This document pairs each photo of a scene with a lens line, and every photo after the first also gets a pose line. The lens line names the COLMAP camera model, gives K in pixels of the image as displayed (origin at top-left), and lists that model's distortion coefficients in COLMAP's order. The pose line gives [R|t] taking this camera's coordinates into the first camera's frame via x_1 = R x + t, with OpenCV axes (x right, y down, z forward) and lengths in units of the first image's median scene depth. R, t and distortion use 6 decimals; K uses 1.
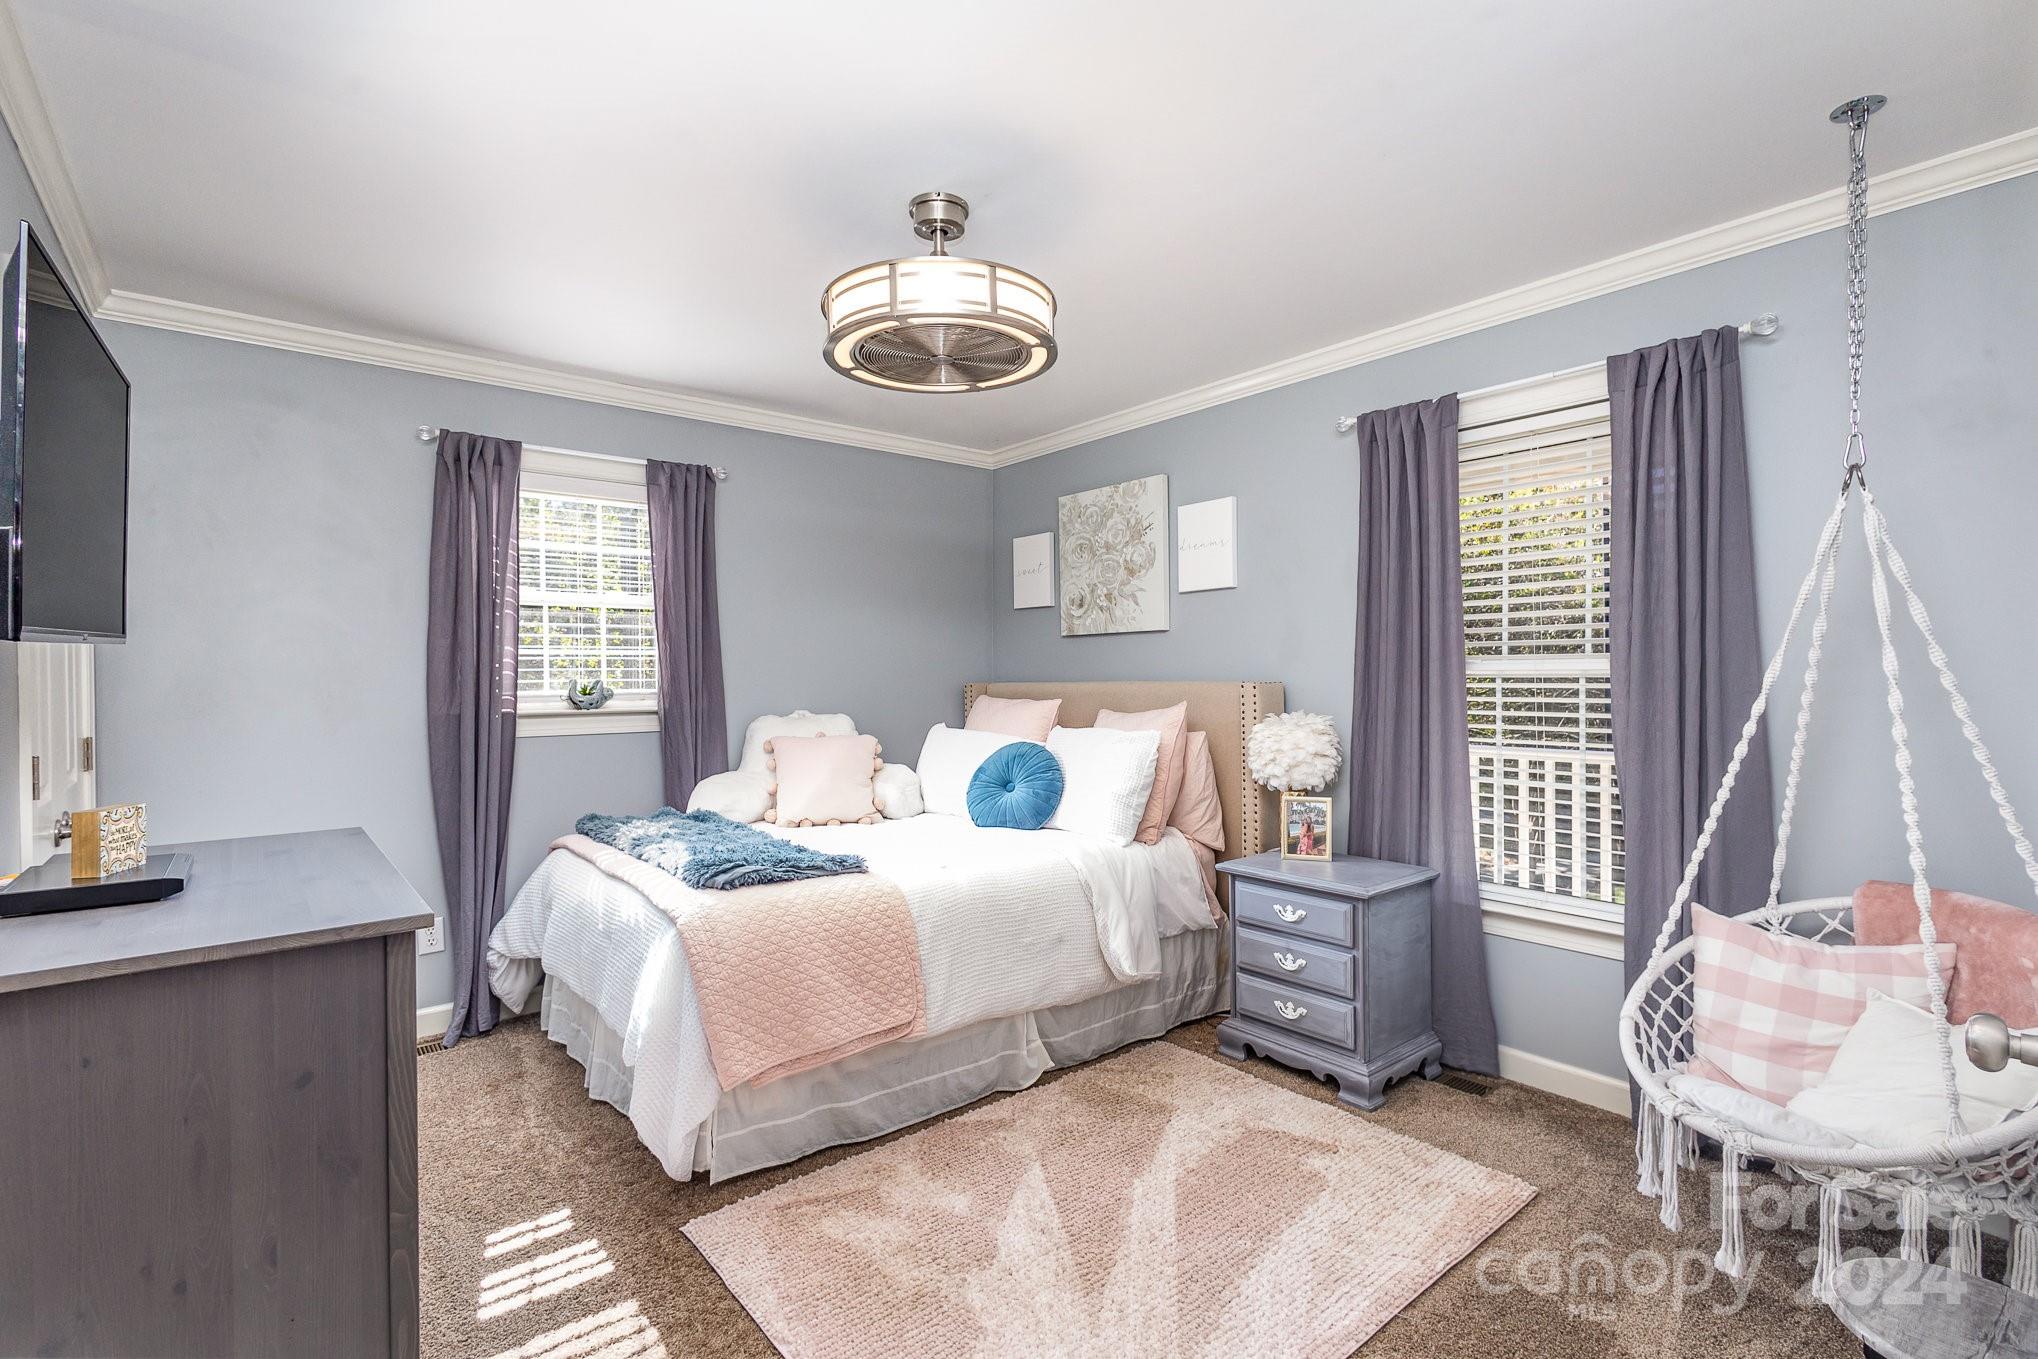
lens RADIAL K [[942.7, 0, 1020.7], [0, 942.7, 679.3], [0, 0, 1]] dist [0.001233, -0.000092]
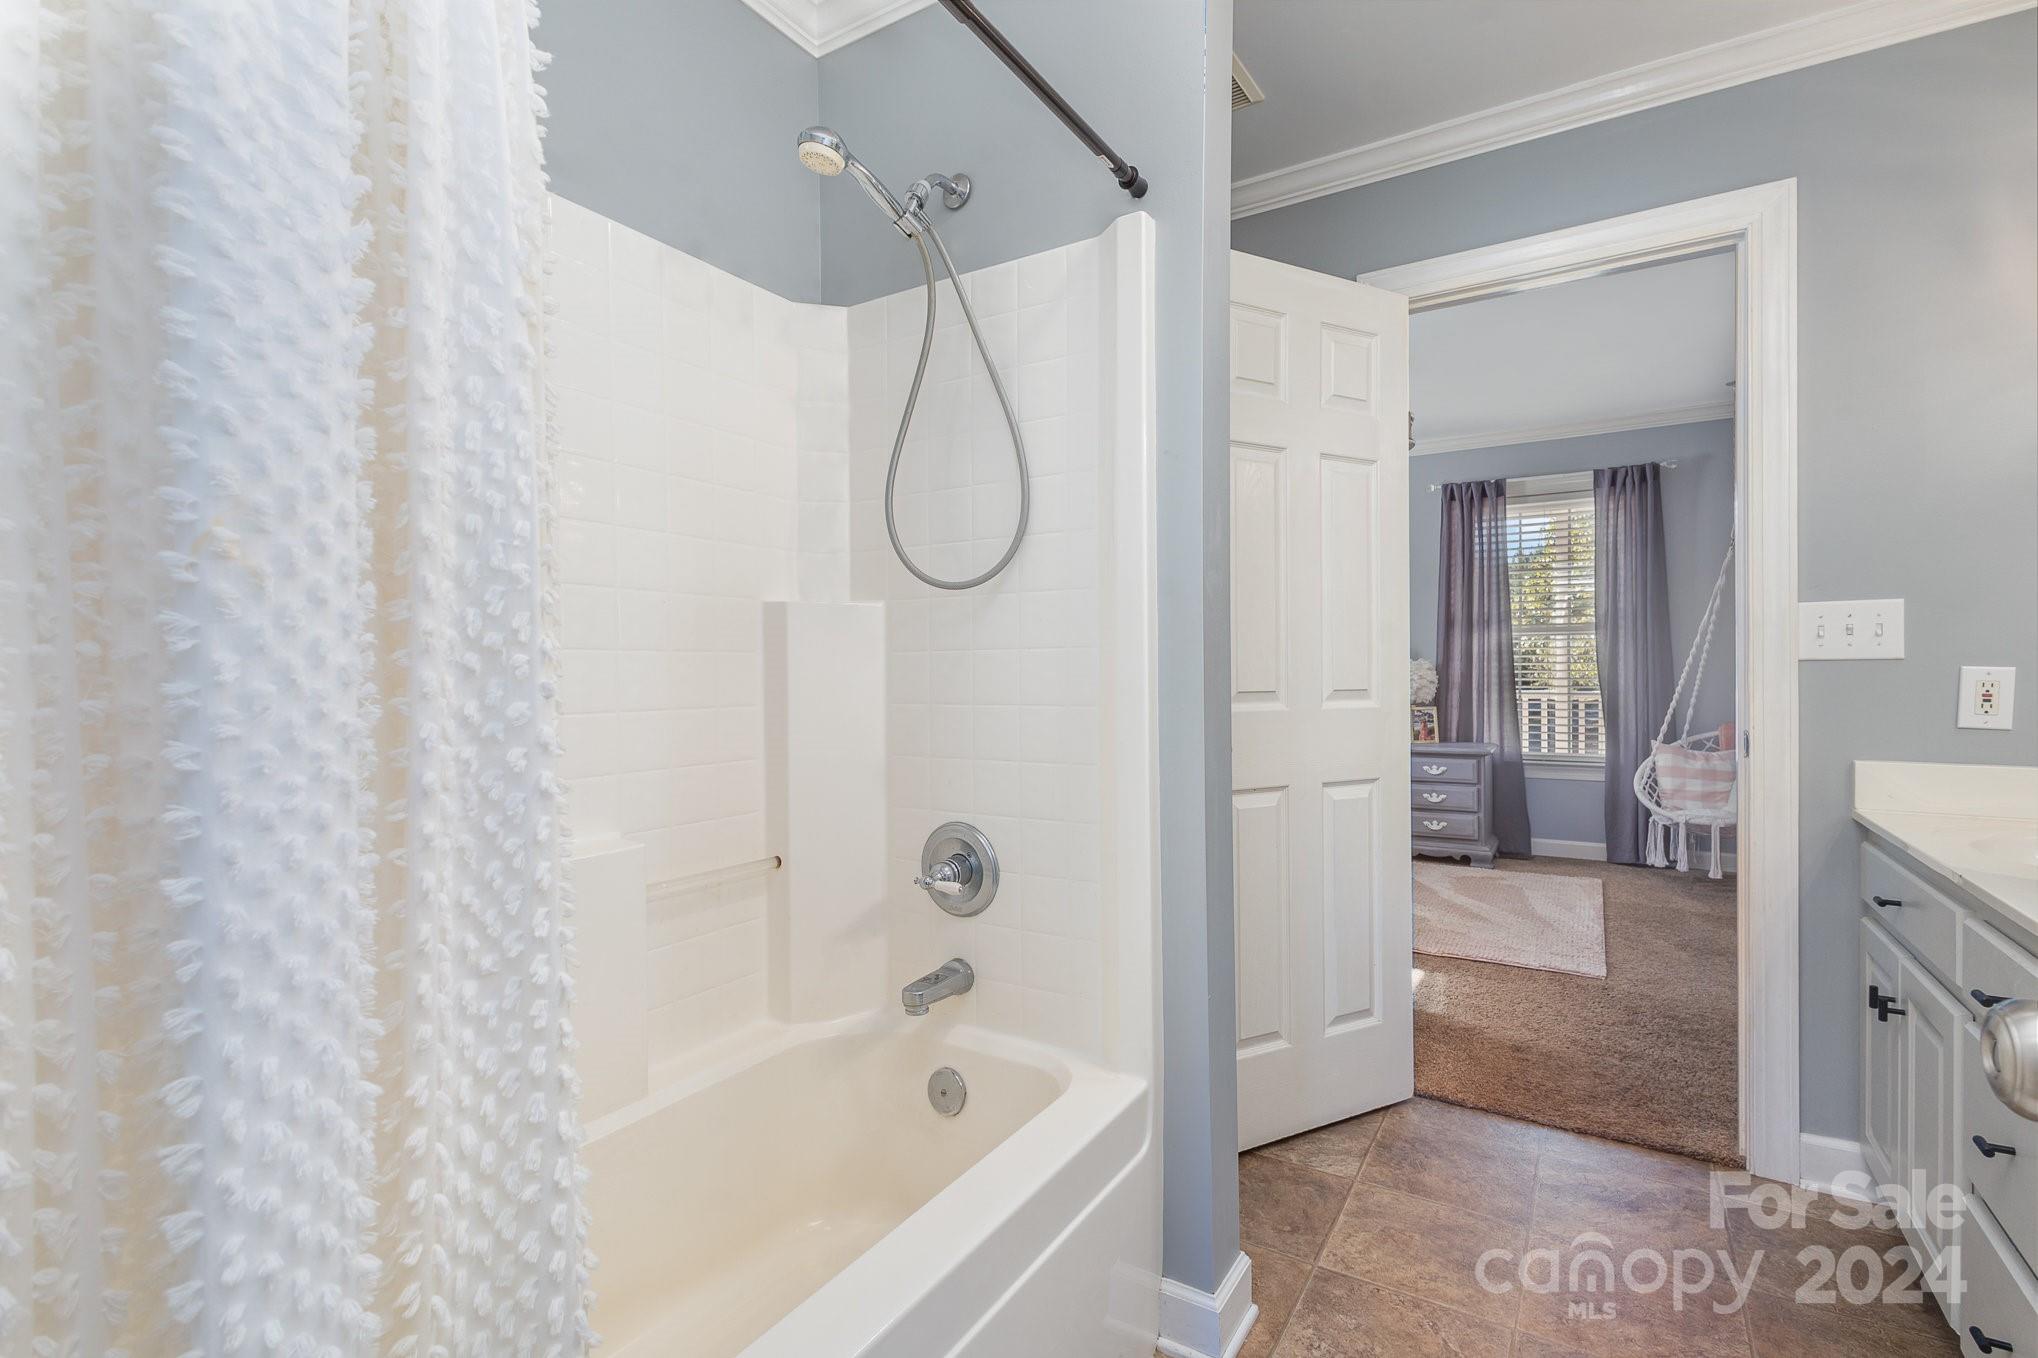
lens RADIAL K [[942.7, 0, 1016.7], [0, 942.7, 674.8], [0, 0, 1]] dist [0.001233, -0.000092]
pose [[0.947185, -0.014212, 0.320373, -1.073041], [0.012257, 0.999892, 0.008119, 0.049756], [-0.320454, -0.003763, 0.947257, -0.437530]]
